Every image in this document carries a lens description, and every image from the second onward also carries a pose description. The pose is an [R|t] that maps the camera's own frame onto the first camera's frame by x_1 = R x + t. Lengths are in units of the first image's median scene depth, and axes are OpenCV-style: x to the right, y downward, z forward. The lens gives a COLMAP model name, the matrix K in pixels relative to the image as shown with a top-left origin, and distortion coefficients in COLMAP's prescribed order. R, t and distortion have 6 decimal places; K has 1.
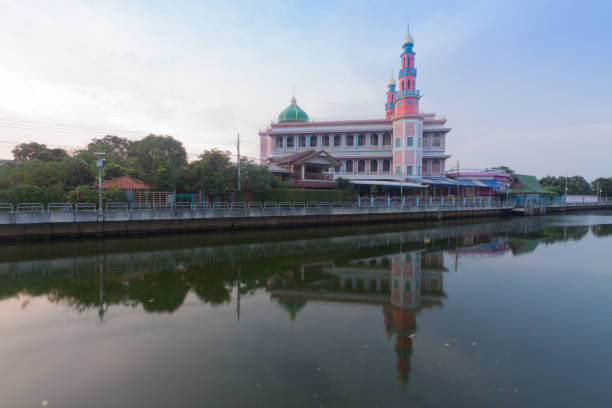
lens RADIAL K [[294.9, 0, 304.0], [0, 294.9, 202.5], [0, 0, 1]] dist [0.001675, -0.000282]
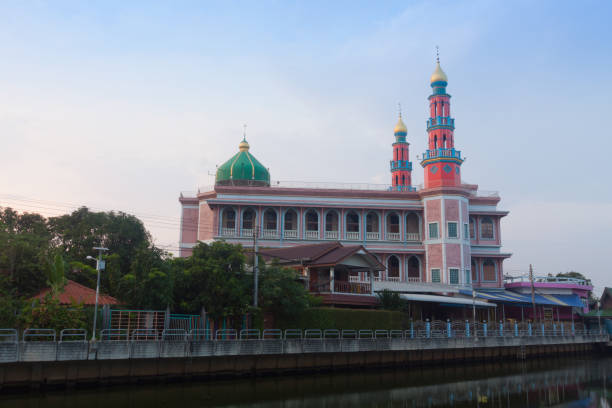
lens RADIAL K [[597.1, 0, 305.9], [0, 597.1, 189.0], [0, 0, 1]] dist [-0.008599, 0.000000]
pose [[0.973553, 0.058993, 0.220715, -0.227075], [-0.006546, 0.972894, -0.231161, 0.000650], [-0.228369, 0.223602, 0.947549, -0.137851]]
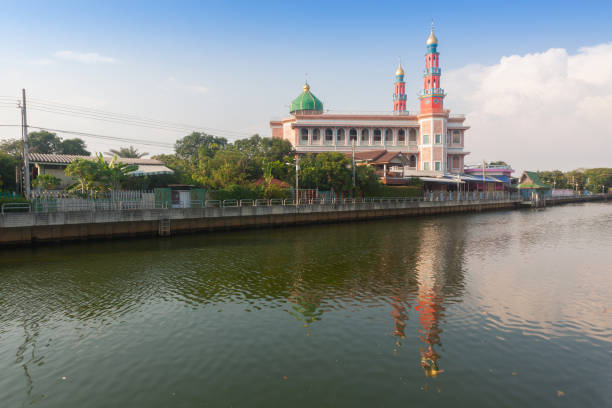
lens RADIAL K [[391.0, 0, 301.3], [0, 391.0, 205.6], [0, 0, 1]] dist [-0.007347, -0.001974]
pose [[0.977139, -0.013927, 0.212147, -0.422296], [0.010417, 0.999790, 0.017656, 0.000653], [-0.212348, -0.015042, 0.977078, -0.262419]]
